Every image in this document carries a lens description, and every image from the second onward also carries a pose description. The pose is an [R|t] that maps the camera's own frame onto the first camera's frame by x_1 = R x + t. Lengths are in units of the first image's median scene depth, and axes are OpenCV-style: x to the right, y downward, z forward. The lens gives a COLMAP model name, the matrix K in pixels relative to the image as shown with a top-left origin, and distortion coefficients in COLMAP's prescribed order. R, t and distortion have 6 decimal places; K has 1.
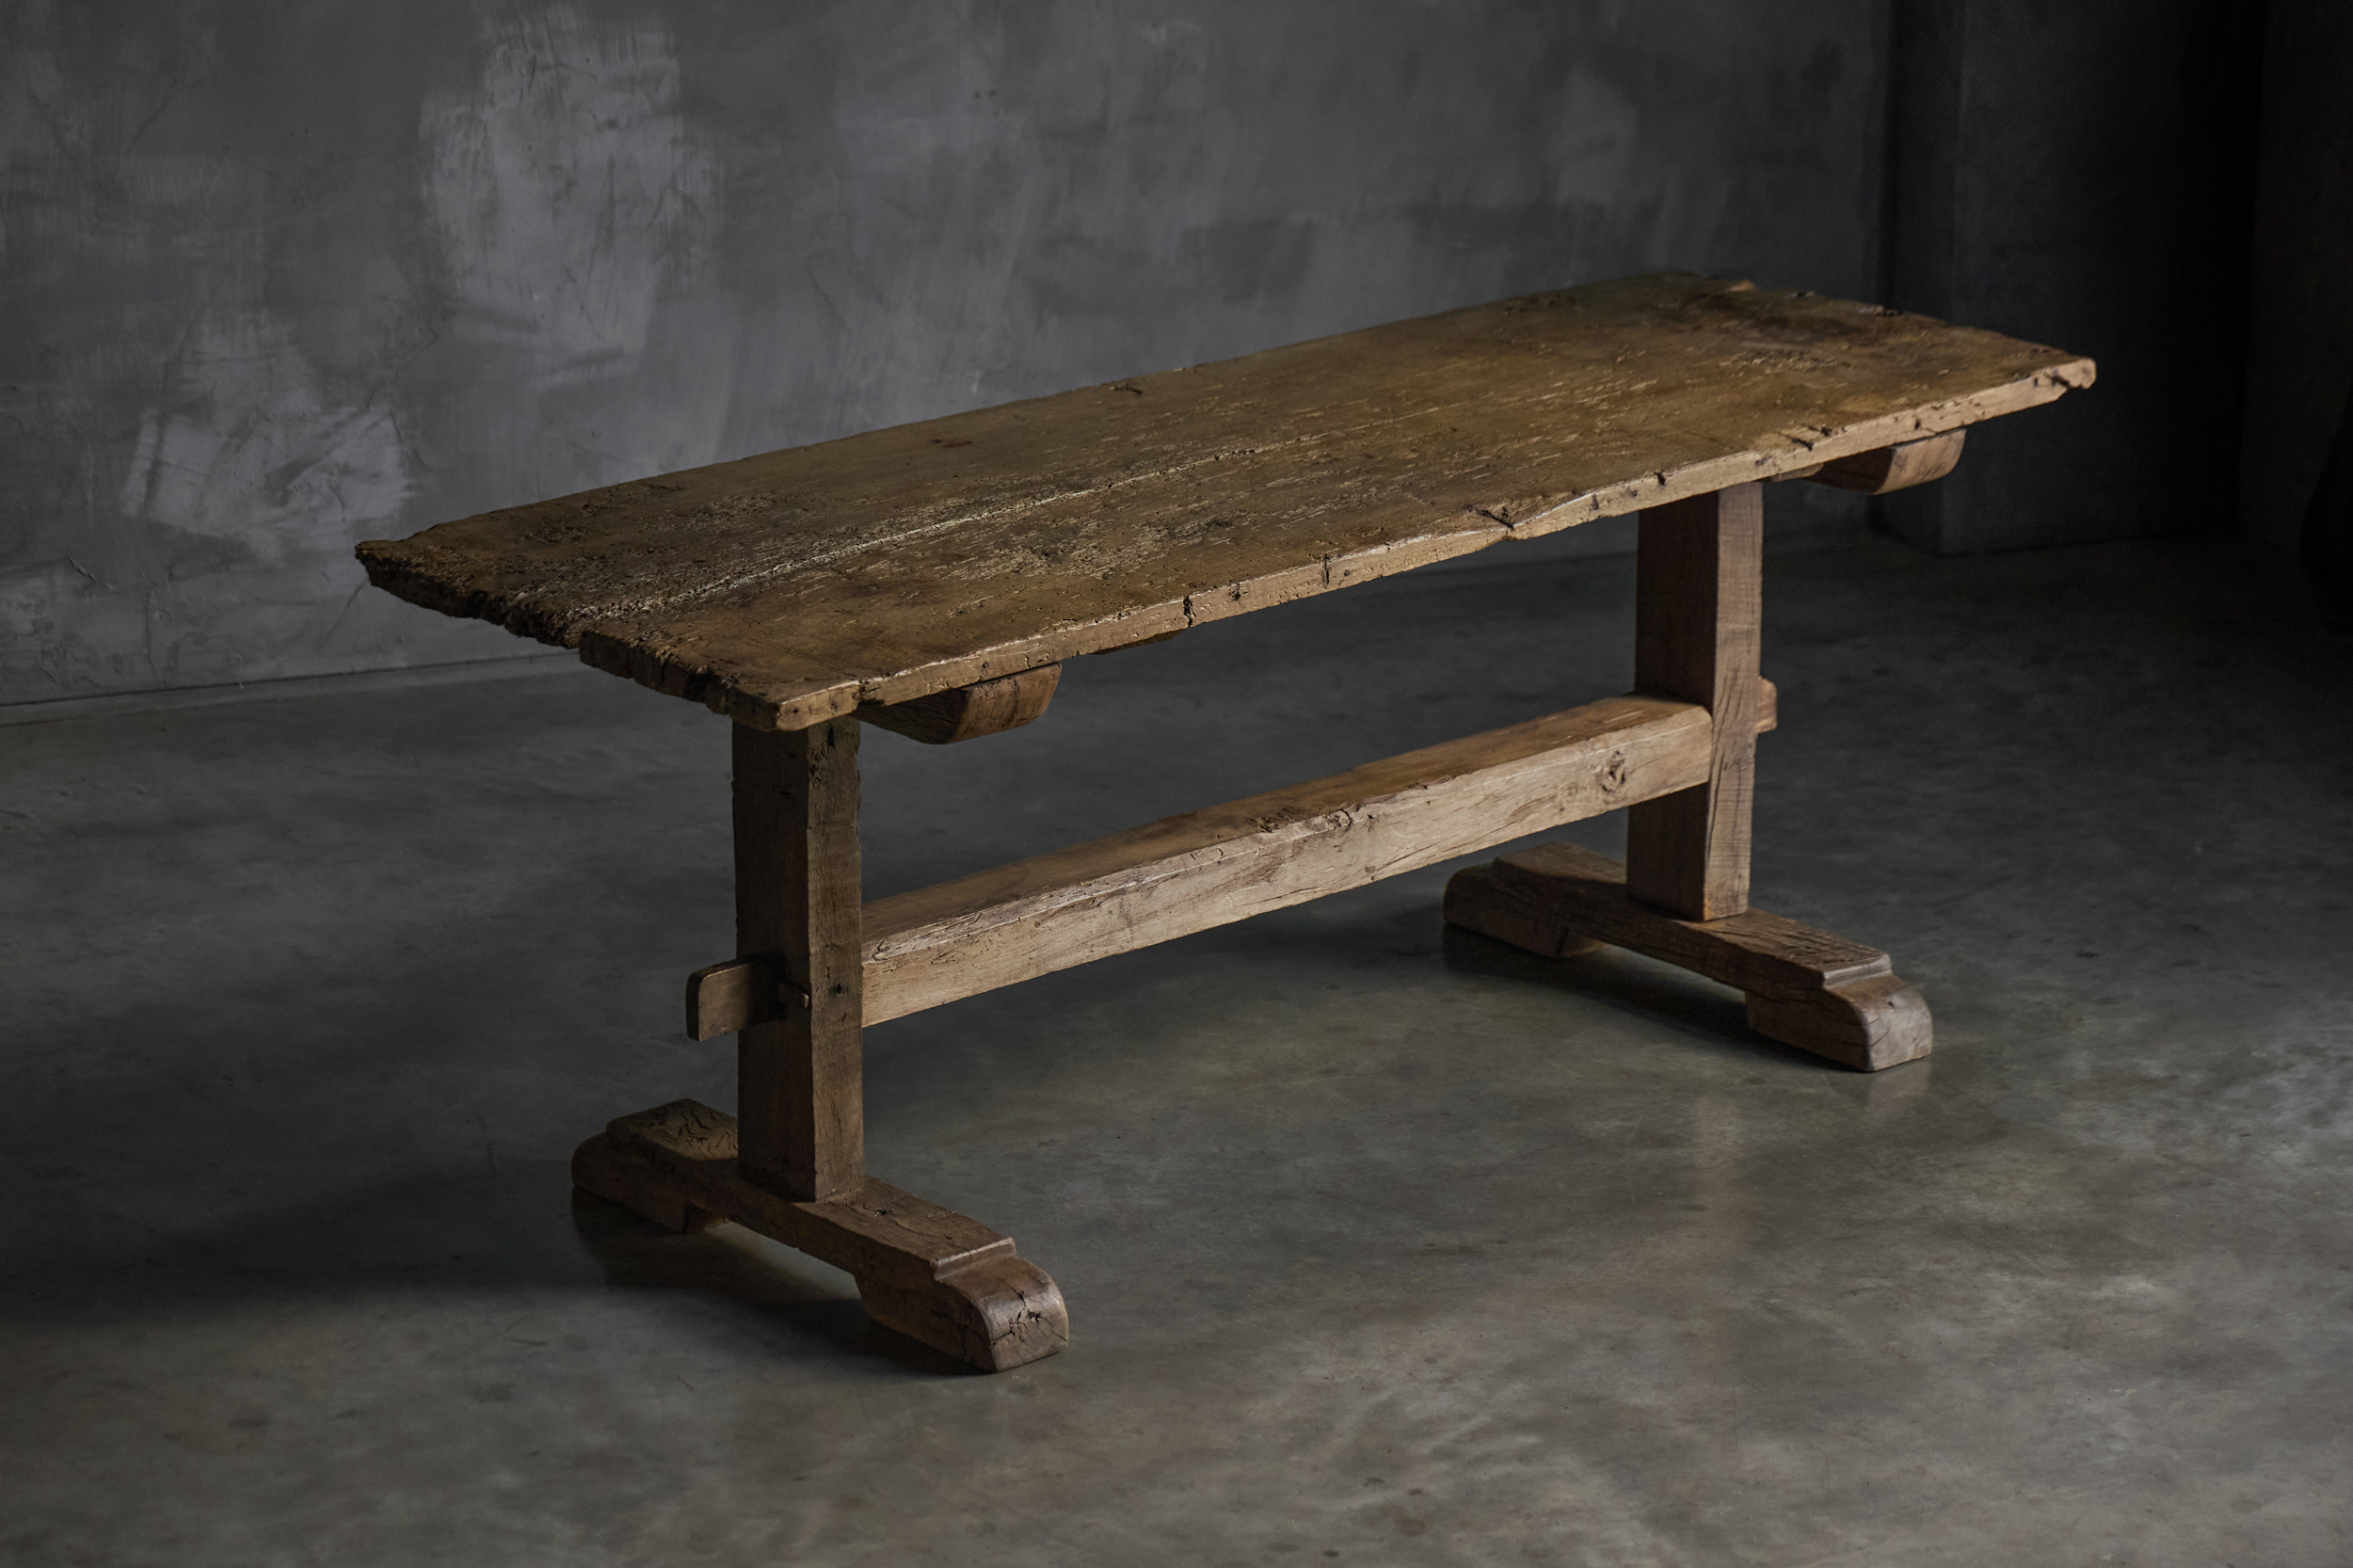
lens RADIAL K [[7044.9, 0, 1266.1], [0, 7044.9, 755.4], [0, 0, 1]] dist [-0.026049, 0.000000]
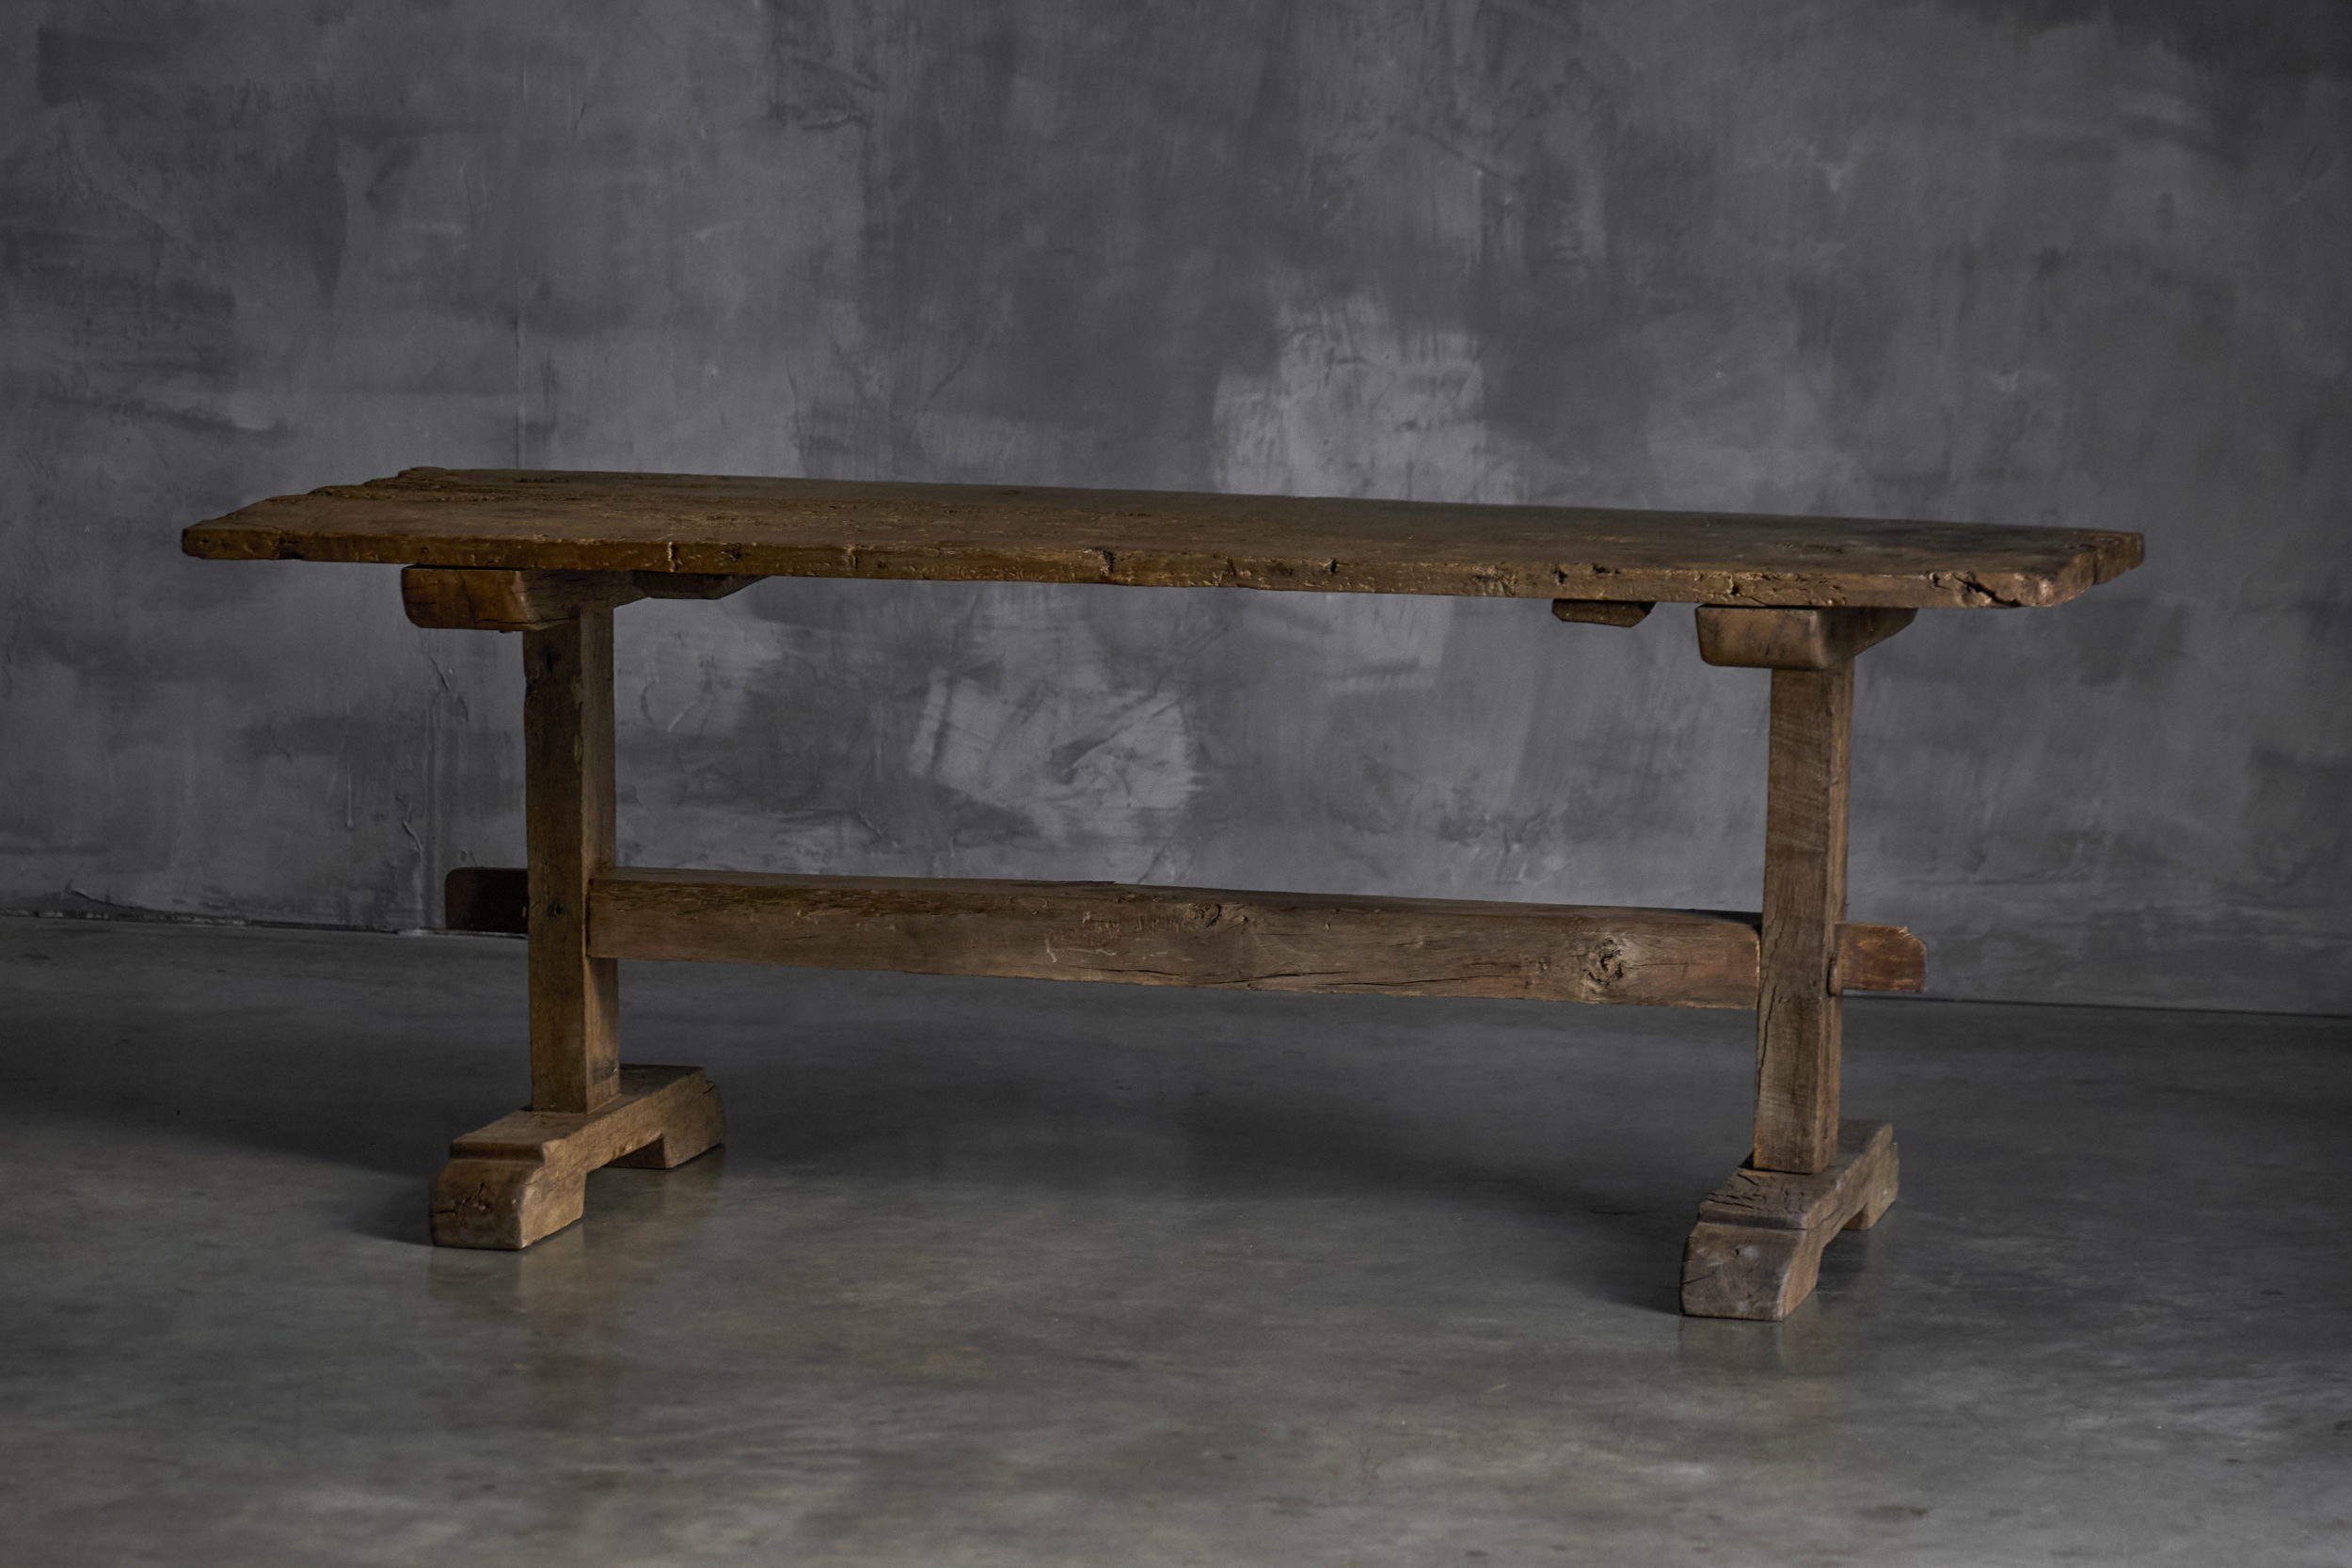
lens RADIAL K [[7812.9, 0, 1186.8], [0, 7812.9, 782.1], [0, 0, 1]] dist [-0.023717, 0.000000]
pose [[0.818807, 0.064408, -0.570445, 0.507591], [-0.162656, 0.978994, -0.122938, 0.098047], [0.550544, 0.193448, 0.812083, 0.112238]]
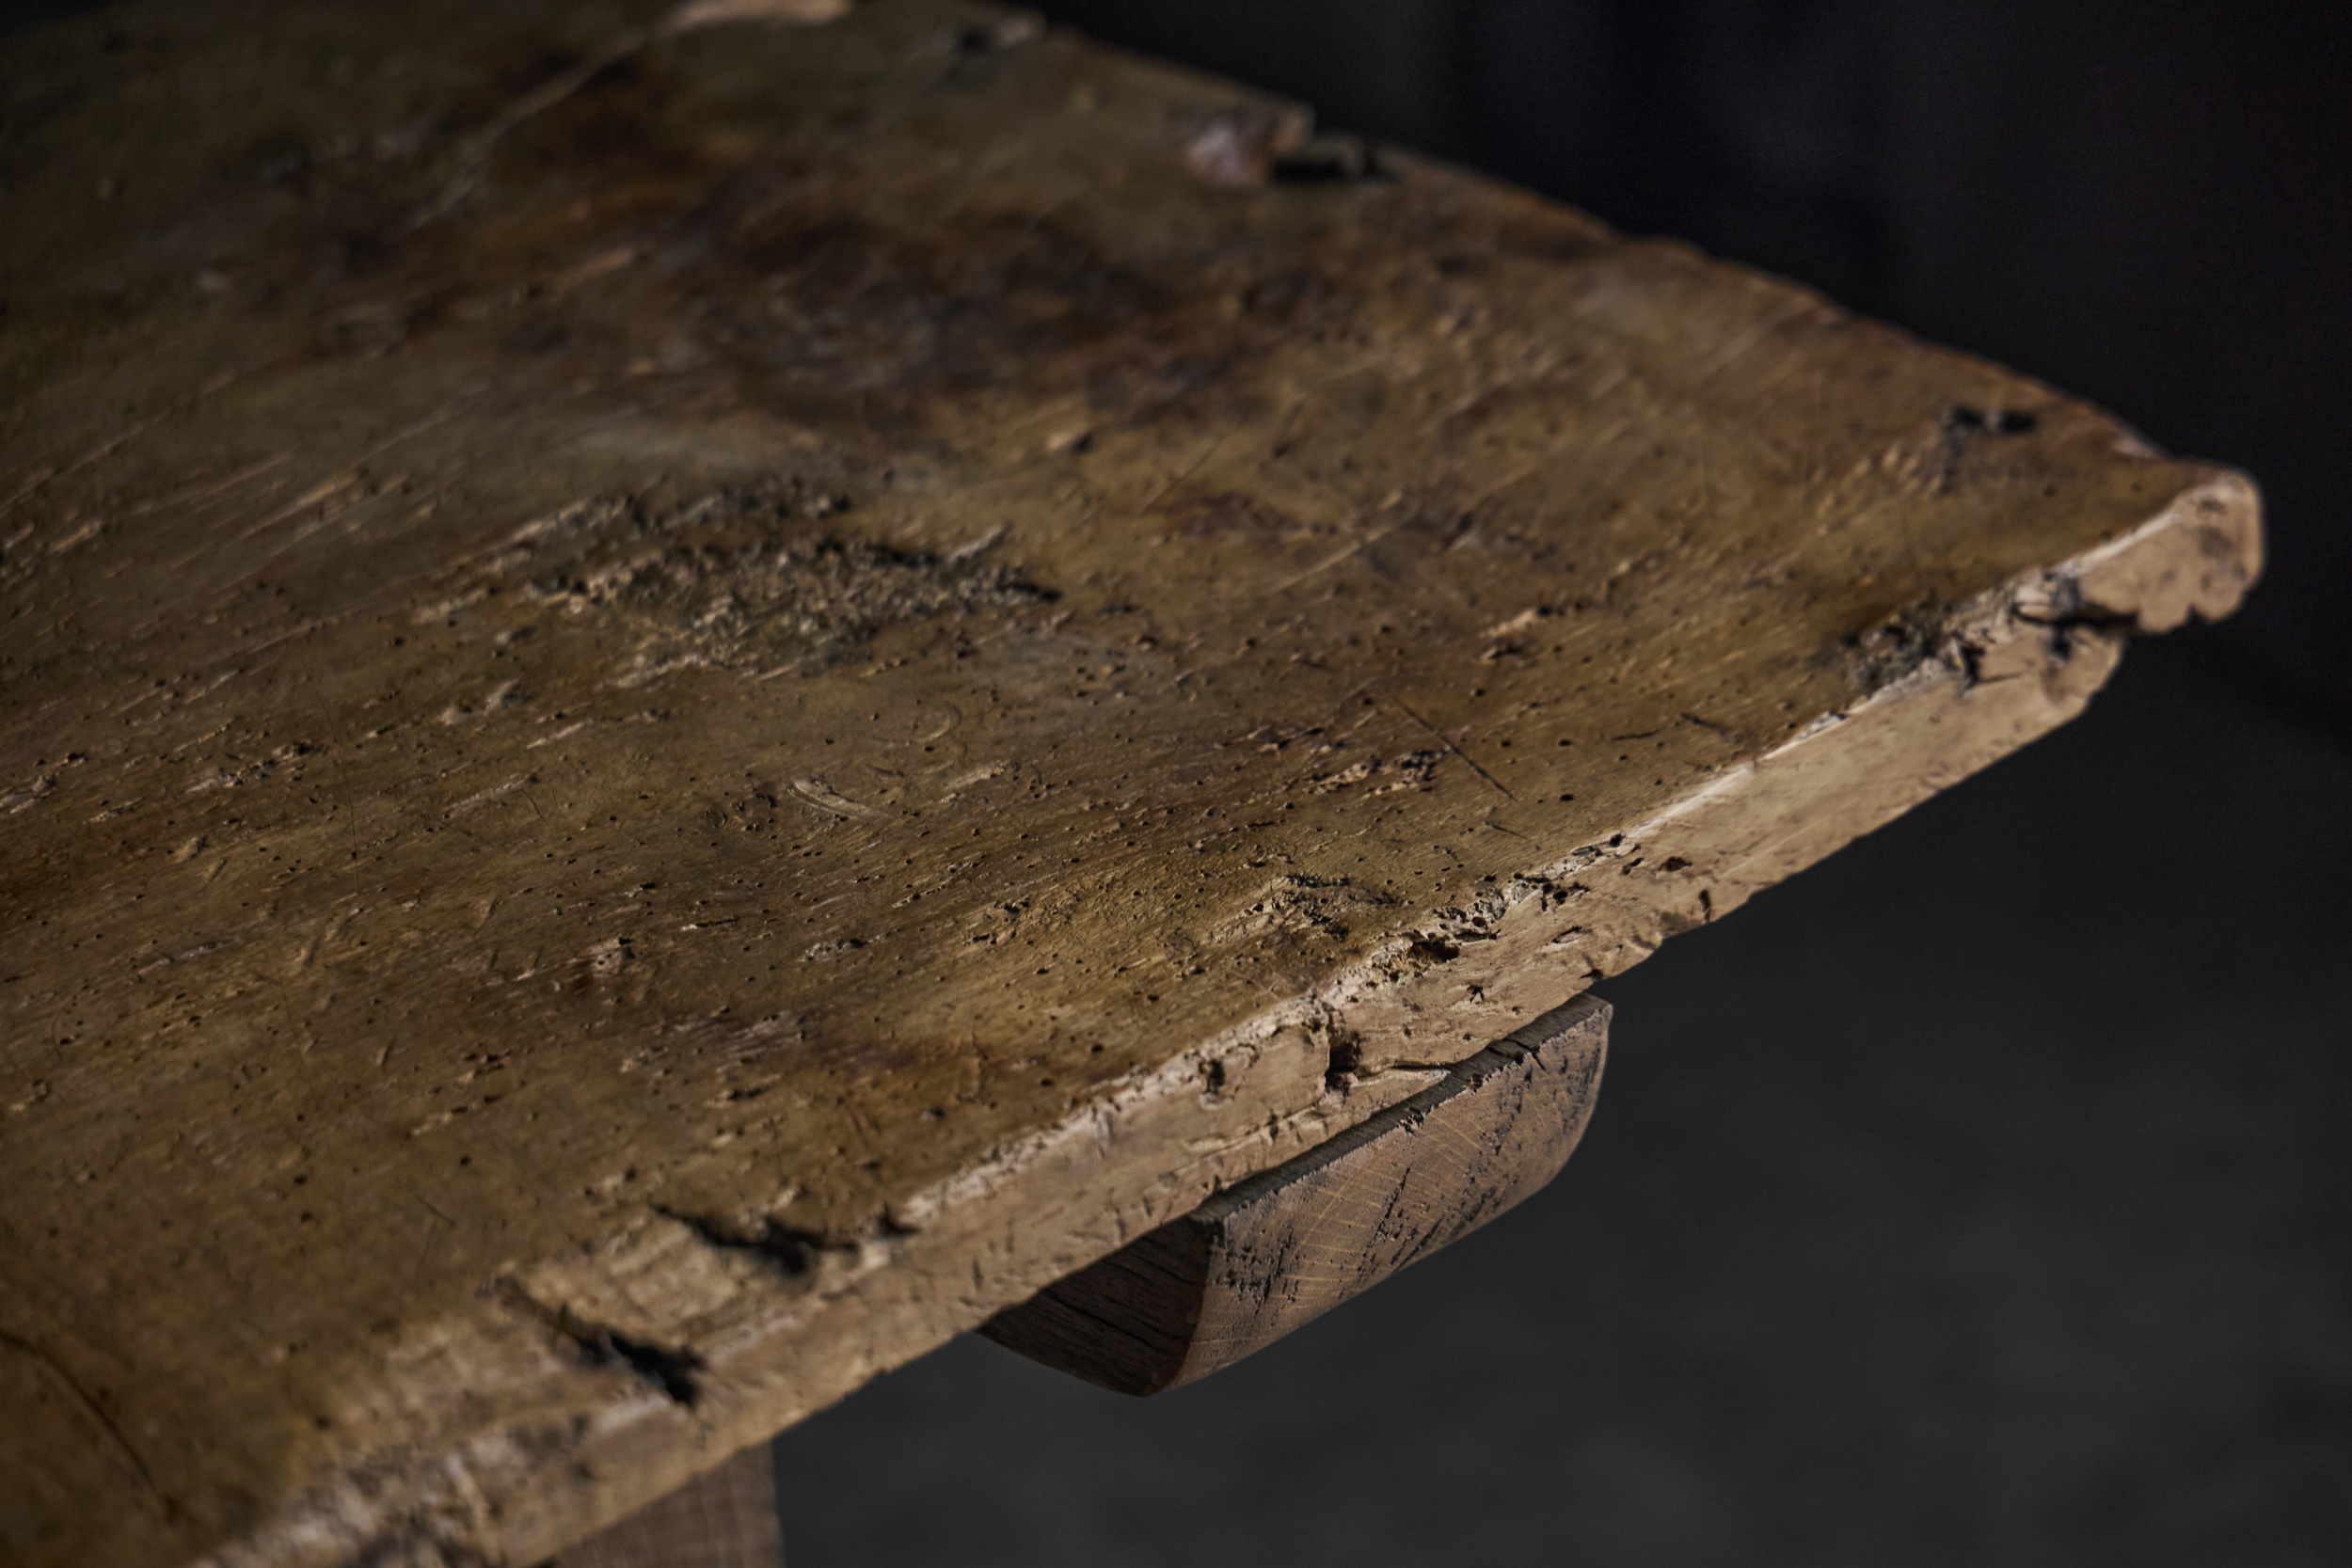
lens RADIAL K [[6905.4, 0, 1175.4], [0, 6905.4, 786.4], [0, 0, 1]] dist [-0.019922, 0.000000]
pose [[0.924001, -0.220794, 0.312205, 0.012850], [0.161513, 0.965401, 0.204728, -0.077237], [-0.346606, -0.138744, 0.927693, 0.699956]]
